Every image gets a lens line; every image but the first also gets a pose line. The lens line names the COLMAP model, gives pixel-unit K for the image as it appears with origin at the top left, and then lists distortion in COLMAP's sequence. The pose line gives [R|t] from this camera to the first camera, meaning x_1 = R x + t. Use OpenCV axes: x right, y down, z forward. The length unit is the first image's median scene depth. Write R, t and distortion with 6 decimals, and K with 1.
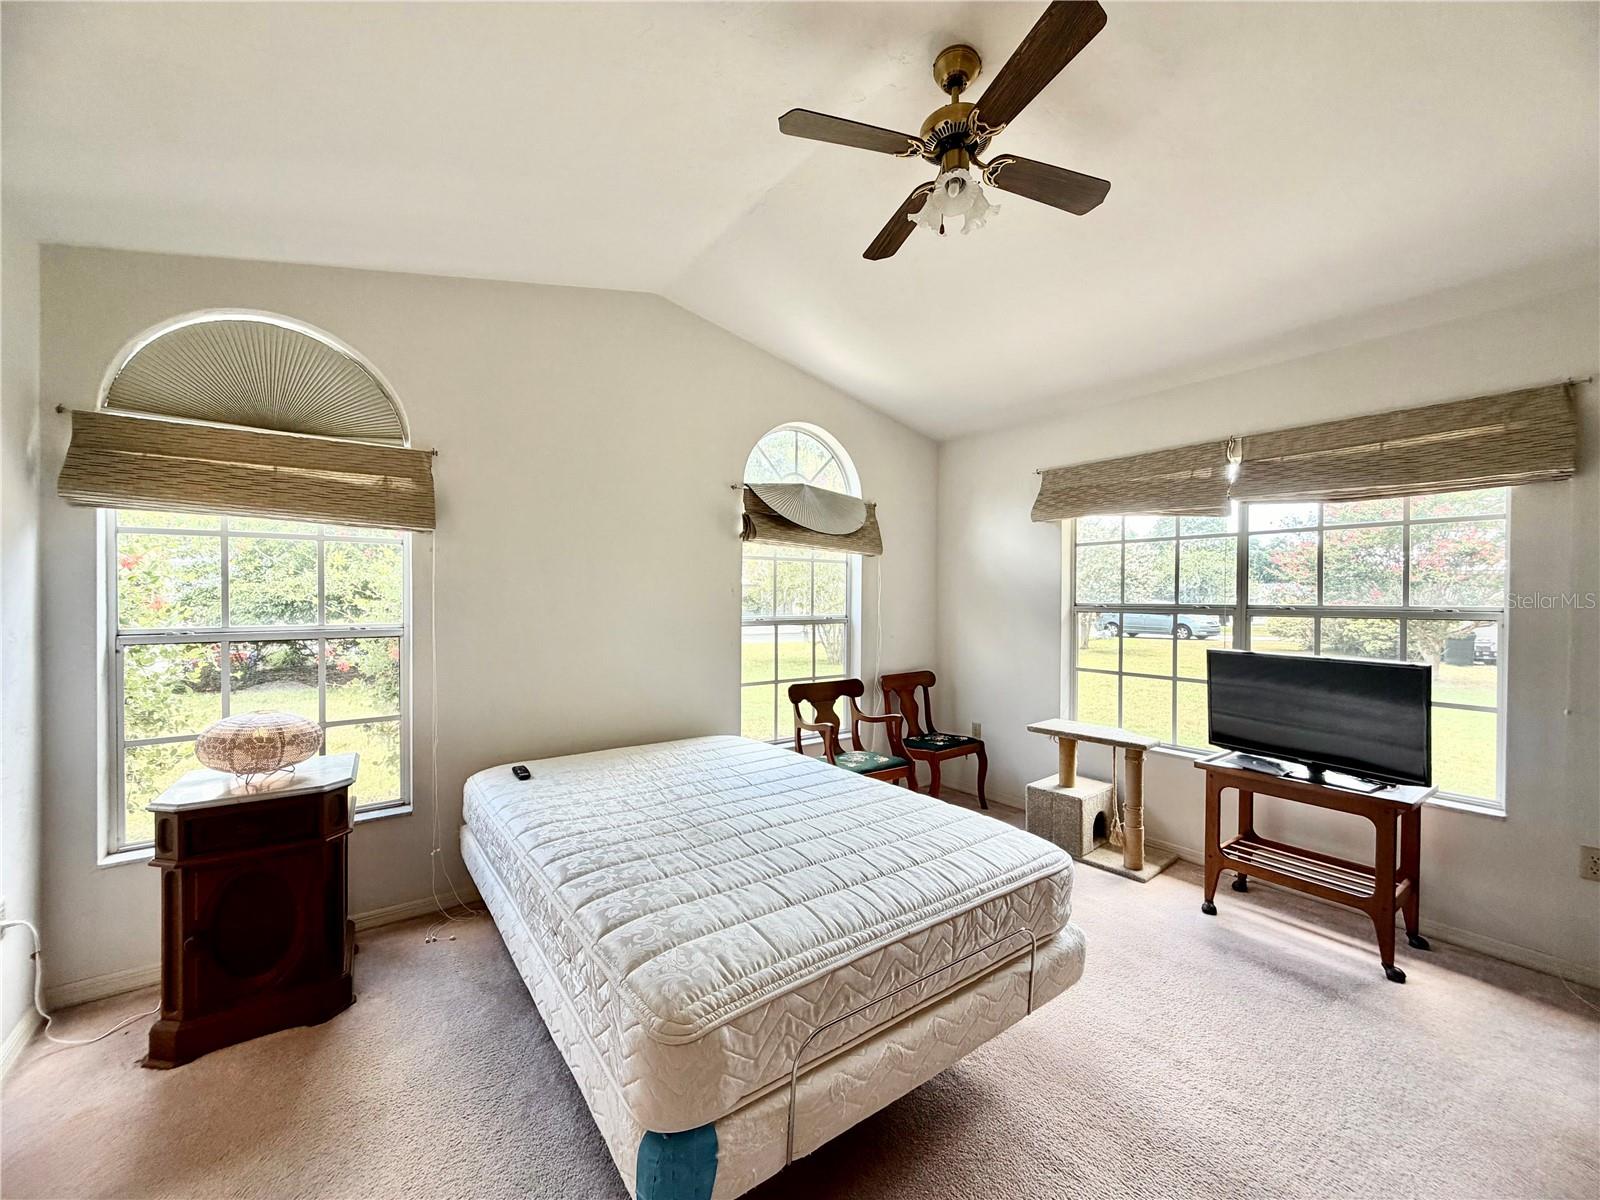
lens RADIAL K [[641.1, 0, 800.0], [0, 641.1, 600.0], [0, 0, 1]] dist [-0.001077, -0.000082]
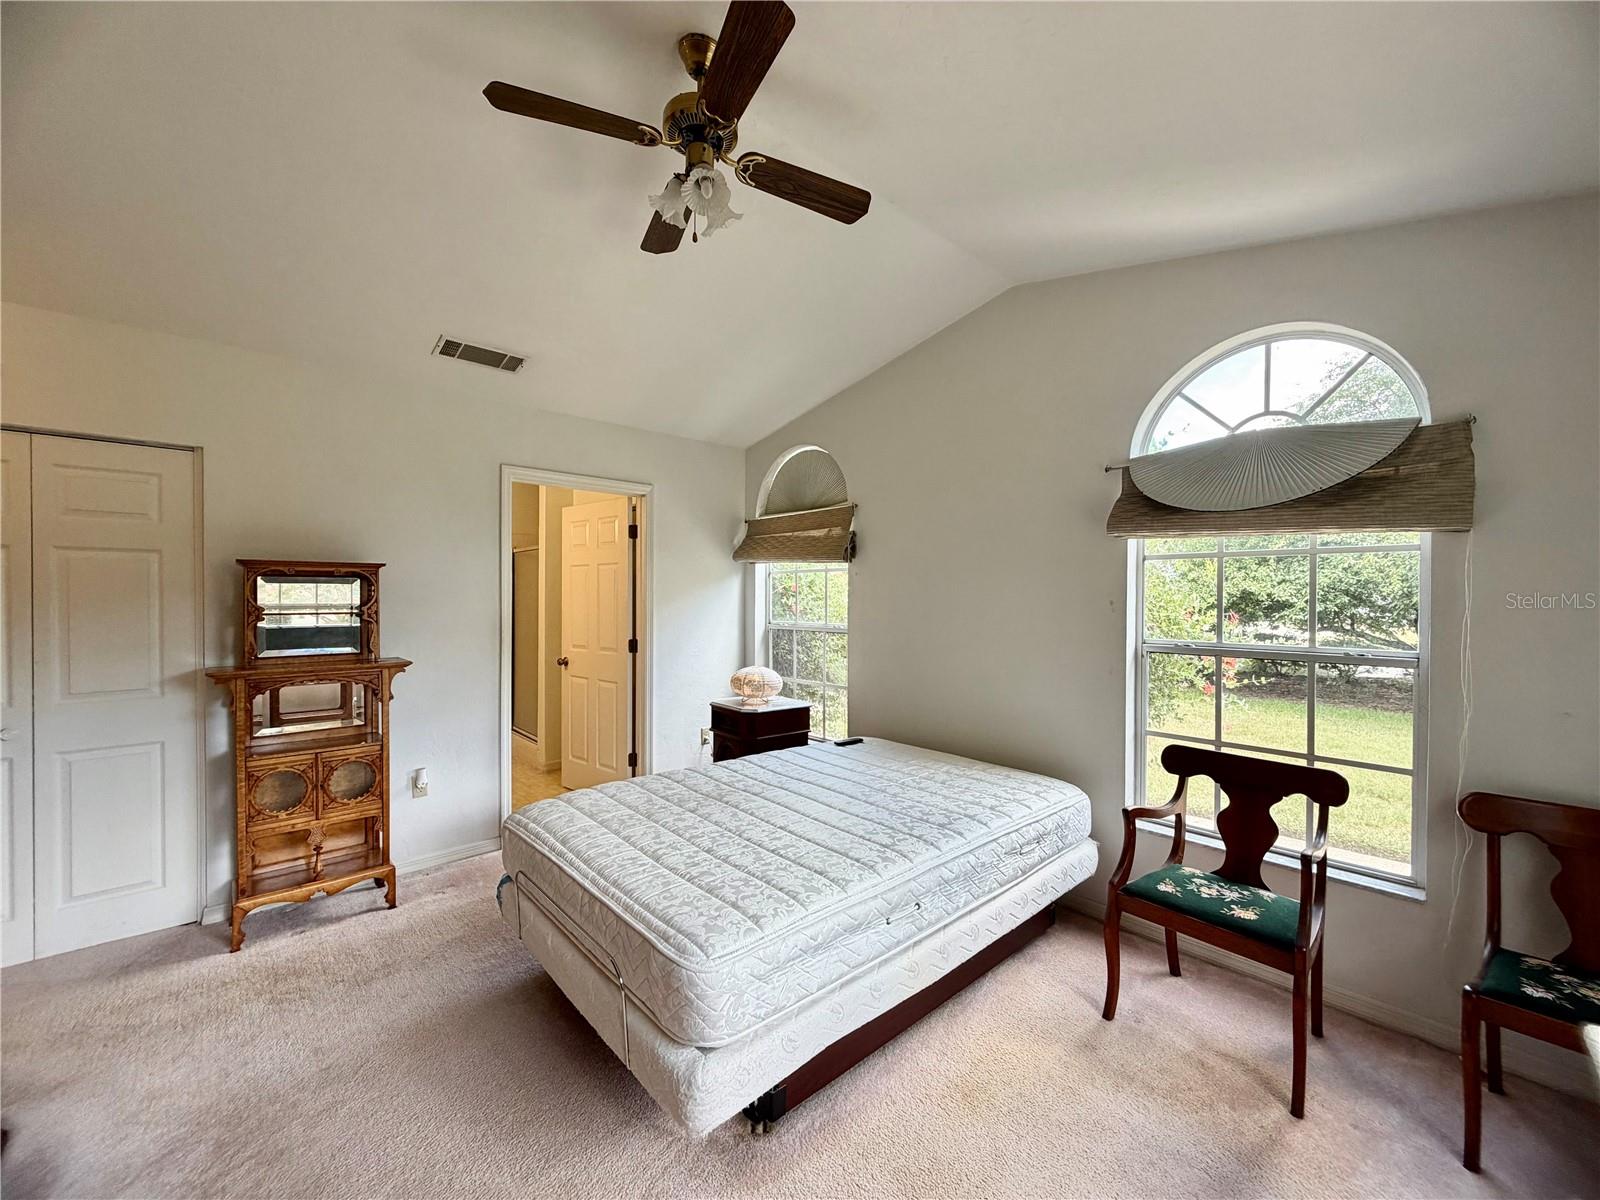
lens RADIAL K [[641.1, 0, 800.0], [0, 641.1, 600.0], [0, 0, 1]] dist [-0.001077, -0.000082]
pose [[0.102989, -0.002256, -0.994680, 0.826732], [-0.018588, 0.999818, -0.004192, -0.012862], [0.994509, 0.018921, 0.102928, 0.732307]]
